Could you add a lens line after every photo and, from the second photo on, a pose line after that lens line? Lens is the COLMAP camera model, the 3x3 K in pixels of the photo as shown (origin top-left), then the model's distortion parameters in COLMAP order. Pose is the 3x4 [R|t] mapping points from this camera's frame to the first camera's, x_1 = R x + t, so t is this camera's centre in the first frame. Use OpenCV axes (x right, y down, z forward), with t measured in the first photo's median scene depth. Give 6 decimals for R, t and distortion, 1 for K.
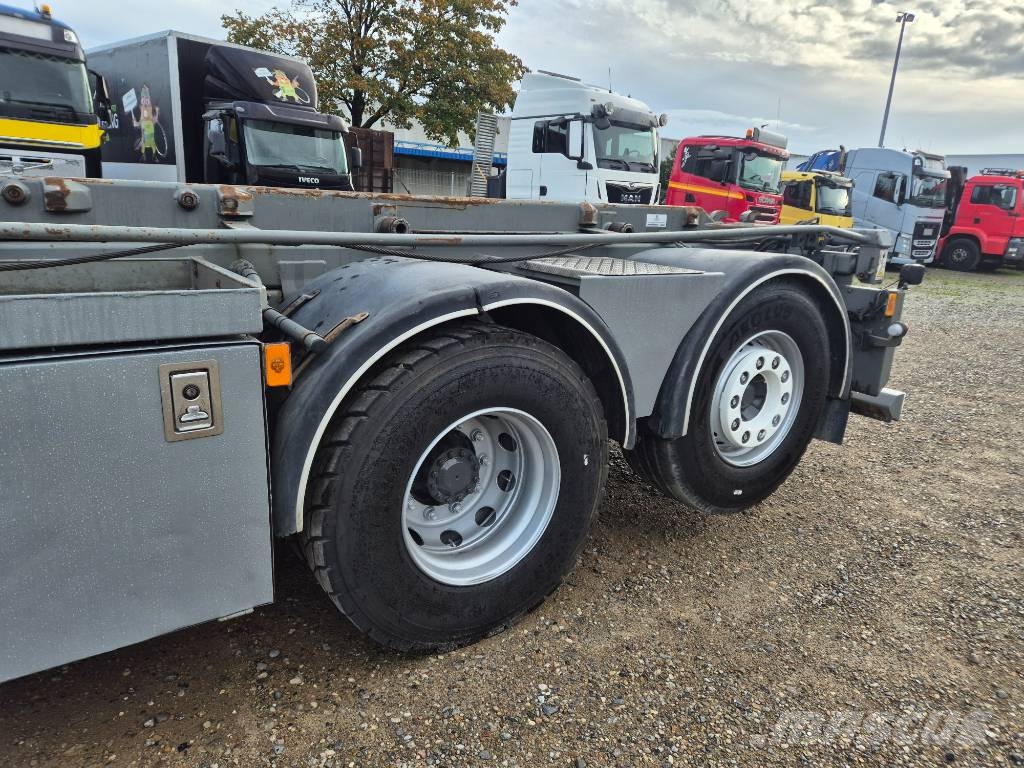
lens RADIAL K [[683.0, 0, 508.4], [0, 683.0, 378.4], [0, 0, 1]] dist [0.079749, -0.063226]
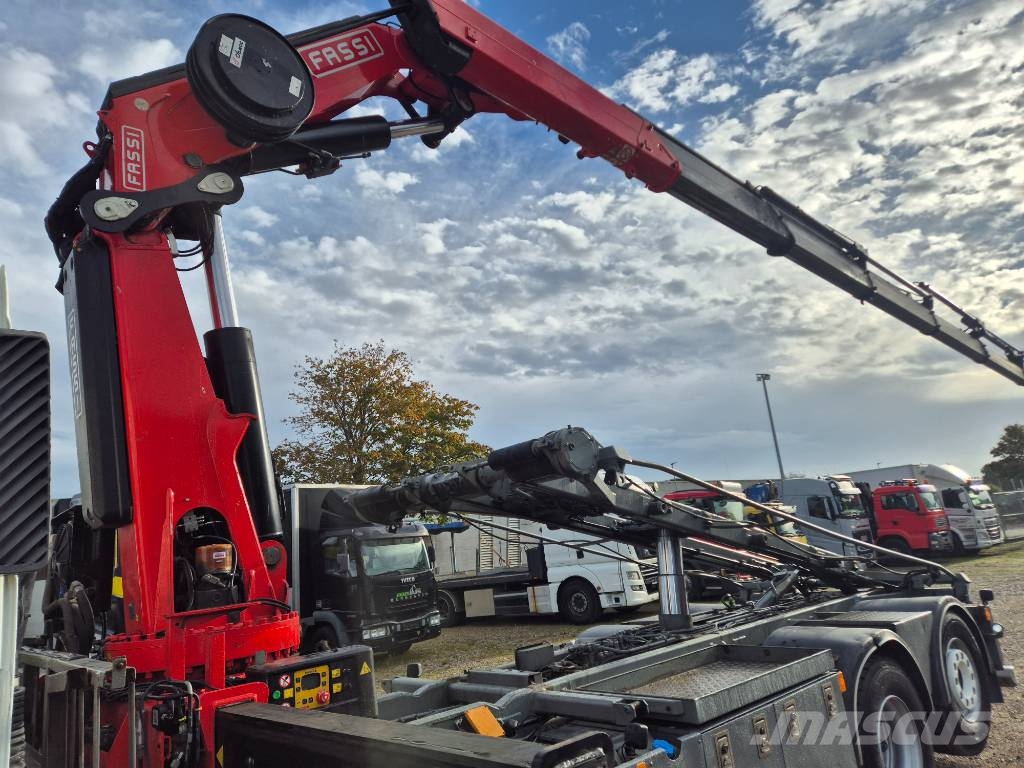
lens RADIAL K [[683.0, 0, 505.6], [0, 683.0, 381.4], [0, 0, 1]] dist [0.079749, -0.063226]
pose [[0.982226, -0.121596, 0.142991, -0.213817], [0.174927, 0.869228, -0.462431, -0.001422], [-0.068062, 0.479225, 0.875049, -0.196067]]
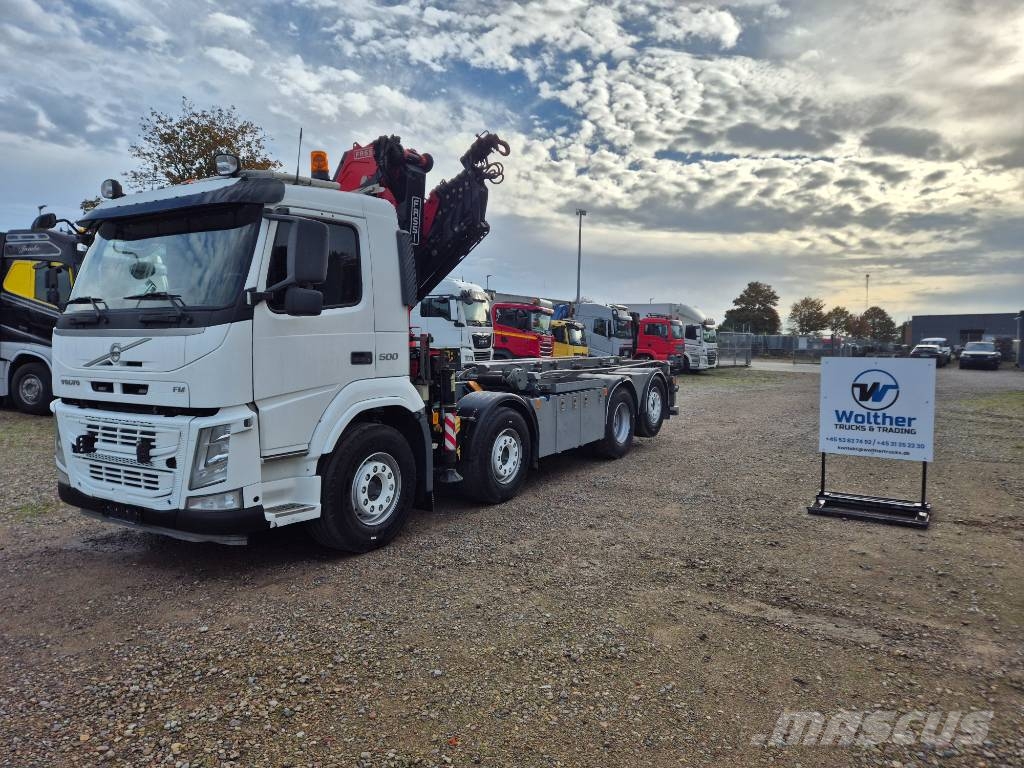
lens RADIAL K [[683.0, 0, 525.7], [0, 683.0, 394.3], [0, 0, 1]] dist [0.079749, -0.063226]
pose [[0.908098, -0.074461, 0.412084, -0.408069], [0.138091, 0.982267, -0.126818, 0.076595], [-0.395333, 0.172069, 0.902277, -0.476591]]
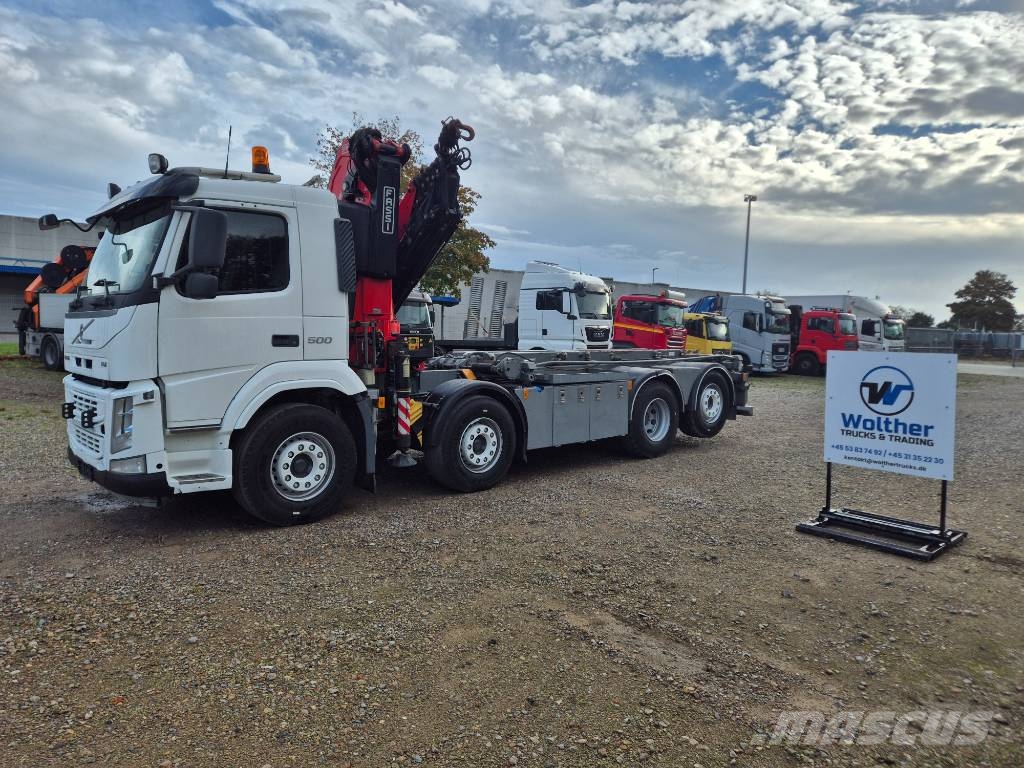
lens RADIAL K [[683.0, 0, 509.7], [0, 683.0, 385.5], [0, 0, 1]] dist [0.079749, -0.063226]
pose [[0.989932, -0.039834, 0.135825, -0.248006], [0.061783, 0.984948, -0.161432, 0.096273], [-0.127350, 0.168198, 0.977492, -0.508624]]
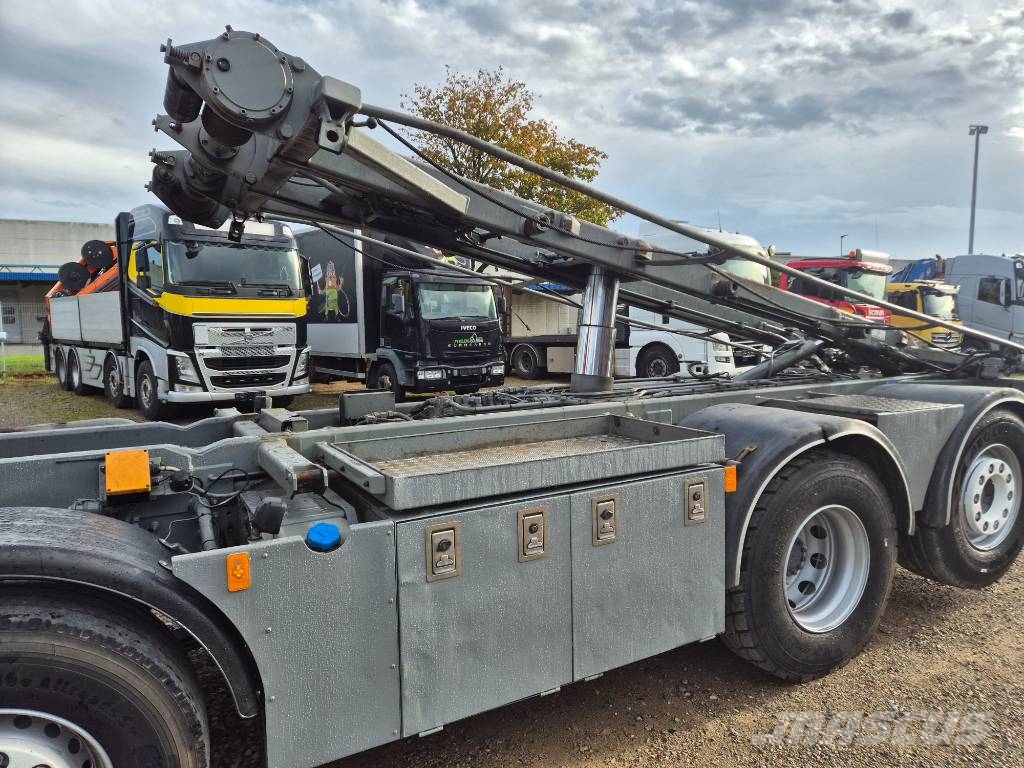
lens RADIAL K [[683.0, 0, 515.2], [0, 683.0, 376.4], [0, 0, 1]] dist [0.079749, -0.063226]
pose [[0.993089, -0.059961, -0.100887, -0.083012], [0.041582, 0.983638, -0.175291, 0.000614], [0.109746, 0.169884, 0.979334, -0.092109]]
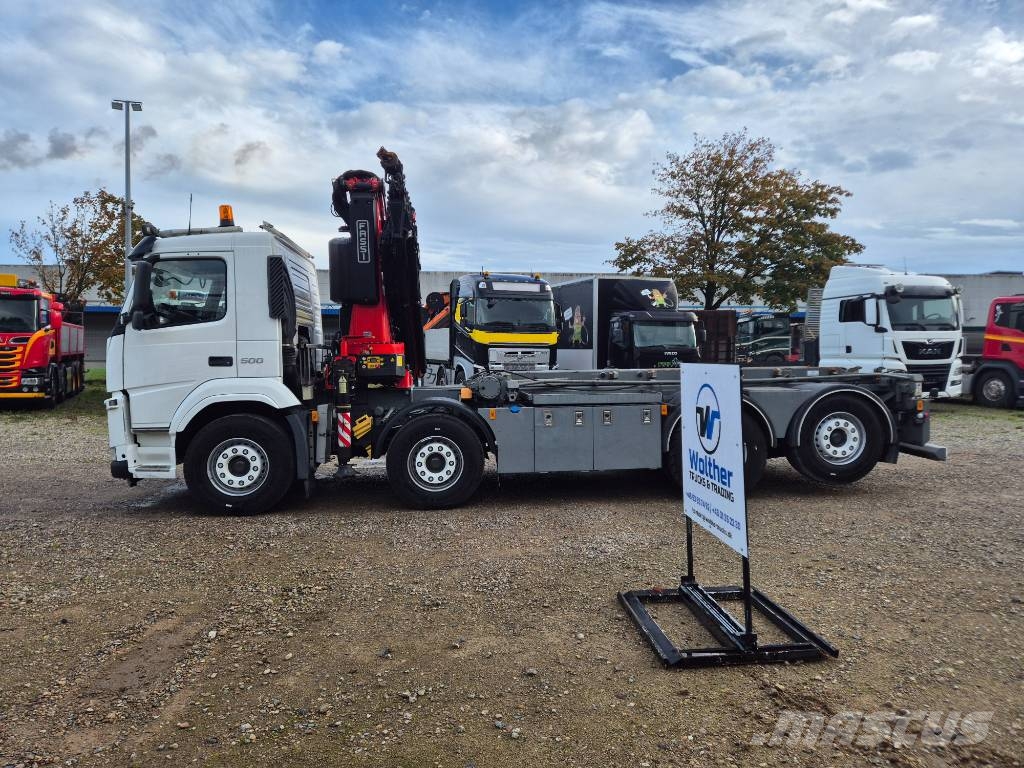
lens RADIAL K [[683.0, 0, 514.9], [0, 683.0, 383.7], [0, 0, 1]] dist [0.079749, -0.063226]
pose [[0.879125, -0.031461, -0.475551, 0.117676], [-0.070993, 0.978042, -0.195944, 0.094235], [0.471274, 0.206020, 0.857588, -0.415631]]
